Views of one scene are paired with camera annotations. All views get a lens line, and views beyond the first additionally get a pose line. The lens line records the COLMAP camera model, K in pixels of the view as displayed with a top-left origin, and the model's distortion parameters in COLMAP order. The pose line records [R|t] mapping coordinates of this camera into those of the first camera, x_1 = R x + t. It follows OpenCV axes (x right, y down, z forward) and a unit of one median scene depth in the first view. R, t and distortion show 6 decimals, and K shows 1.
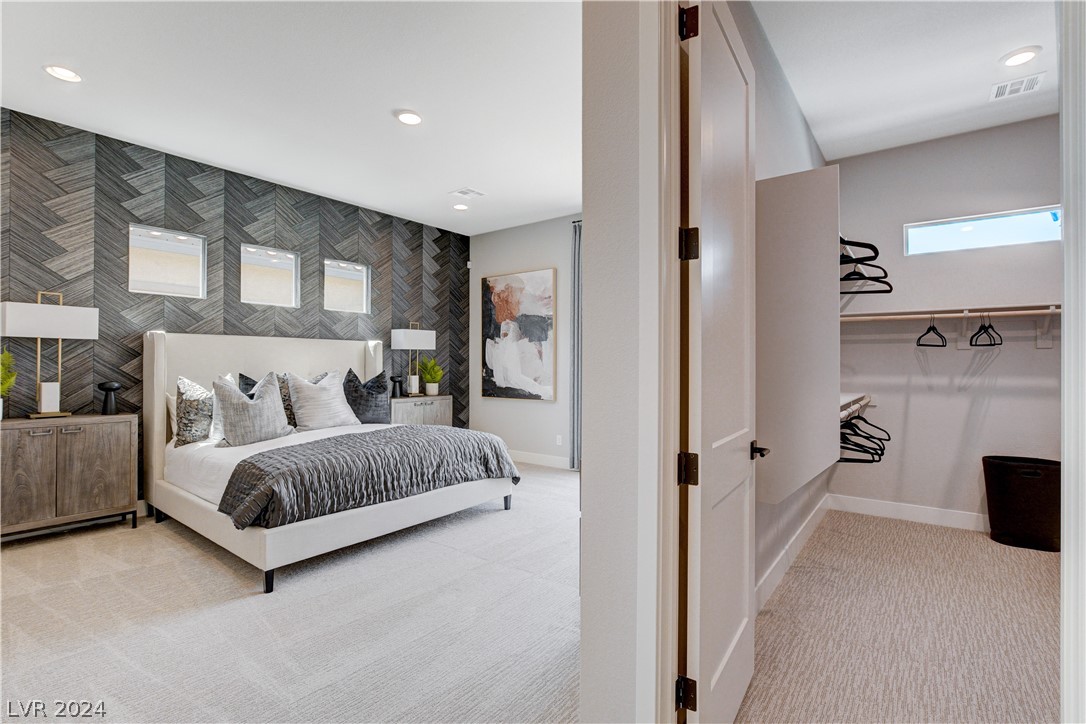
lens RADIAL K [[485.4, 0, 543.0], [0, 485.4, 362.0], [0, 0, 1]] dist [-0.018798, -0.000066]
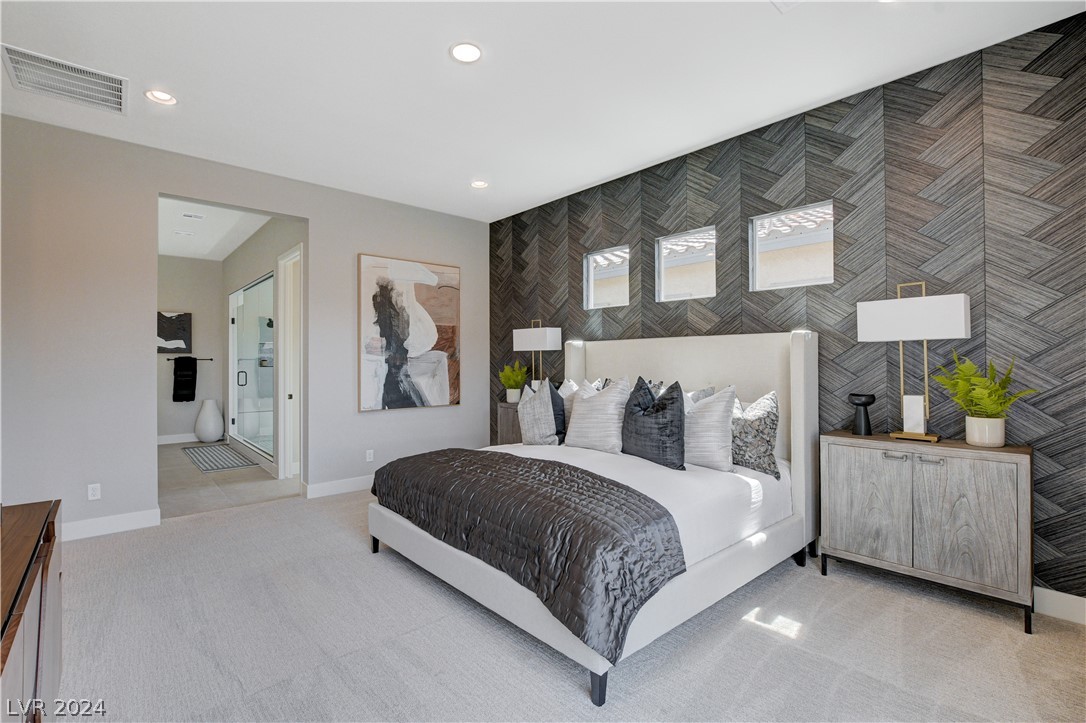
lens RADIAL K [[494.5, 0, 543.0], [0, 494.5, 361.5], [0, 0, 1]] dist [-0.023289, 0.000357]
pose [[-0.190850, -0.005108, -0.981606, 0.312505], [0.004352, 0.999972, -0.006050, -0.004415], [0.981610, -0.005426, -0.190822, 0.862340]]
